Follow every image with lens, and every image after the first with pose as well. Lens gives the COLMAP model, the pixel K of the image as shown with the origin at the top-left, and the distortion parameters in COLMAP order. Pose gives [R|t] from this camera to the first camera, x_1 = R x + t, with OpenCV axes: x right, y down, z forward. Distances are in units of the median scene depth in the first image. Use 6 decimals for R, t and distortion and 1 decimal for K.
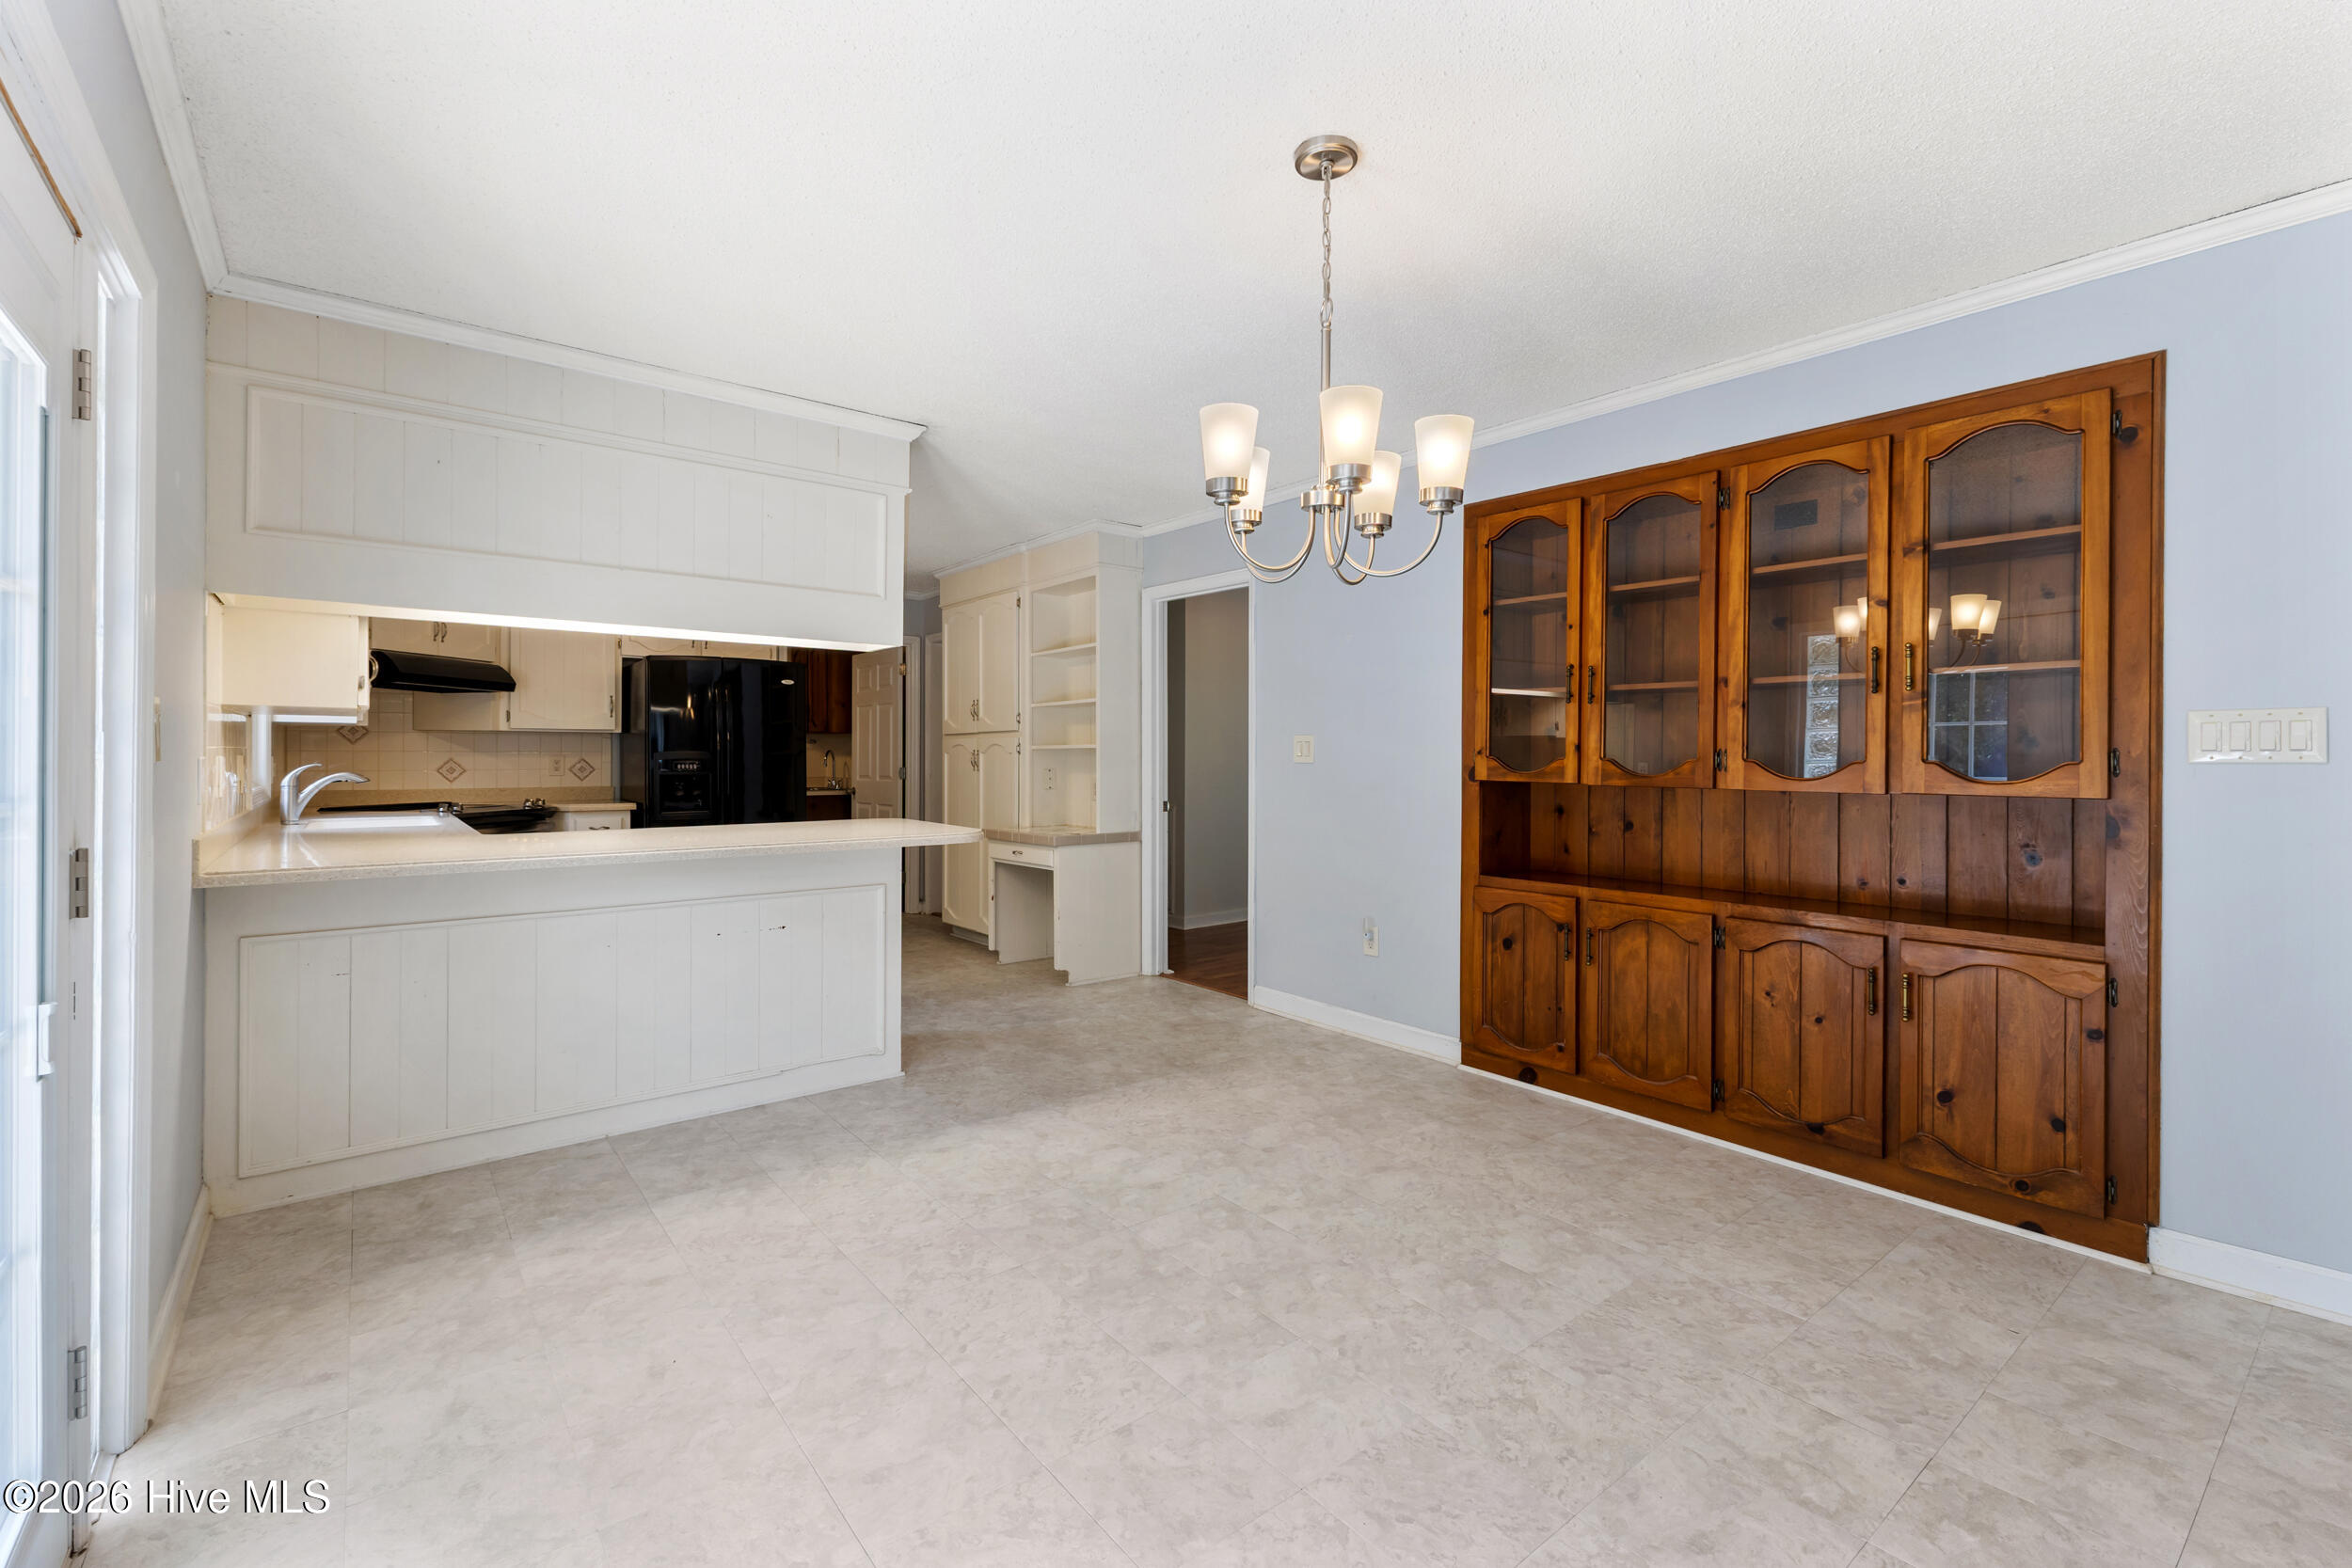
lens RADIAL K [[1018.5, 0, 1170.8], [0, 1018.5, 772.1], [0, 0, 1]] dist [0.009212, -0.000114]
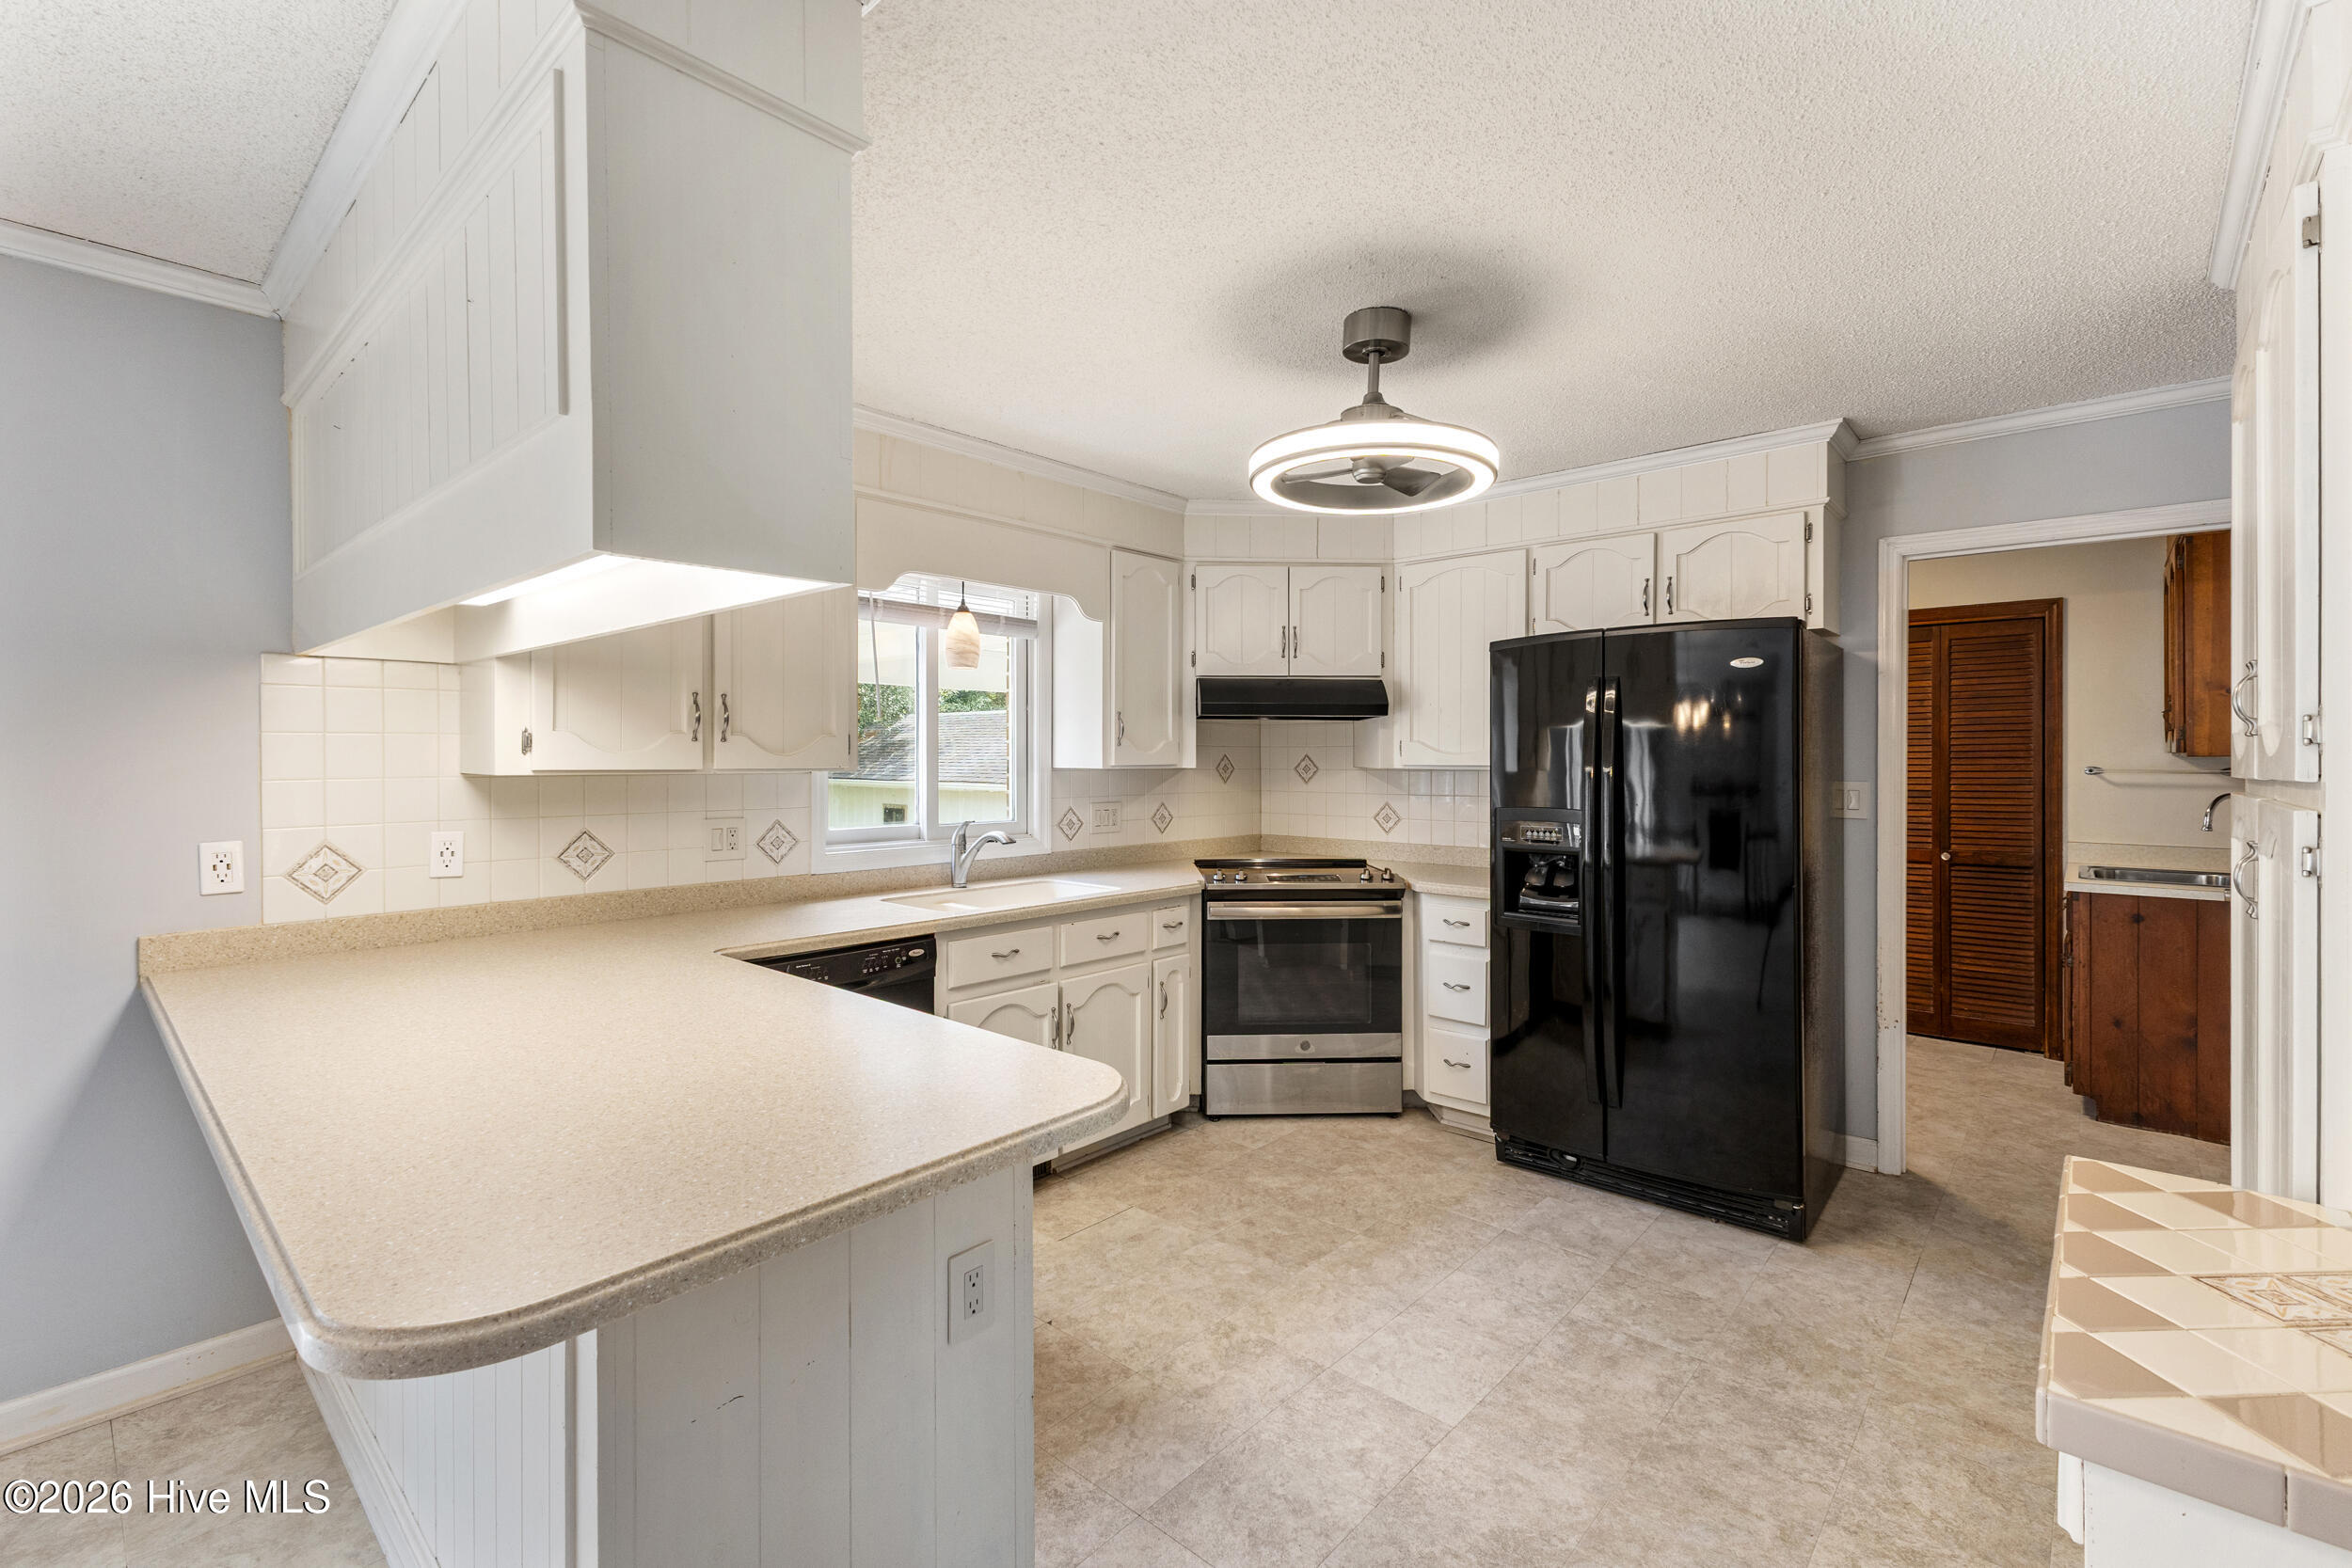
lens RADIAL K [[1018.5, 0, 1185.4], [0, 1018.5, 782.4], [0, 0, 1]] dist [0.009212, -0.000114]
pose [[0.176086, 0.022298, -0.984122, 0.061822], [-0.016724, 0.999667, 0.019658, -0.074493], [0.984233, 0.012997, 0.176401, 1.269215]]
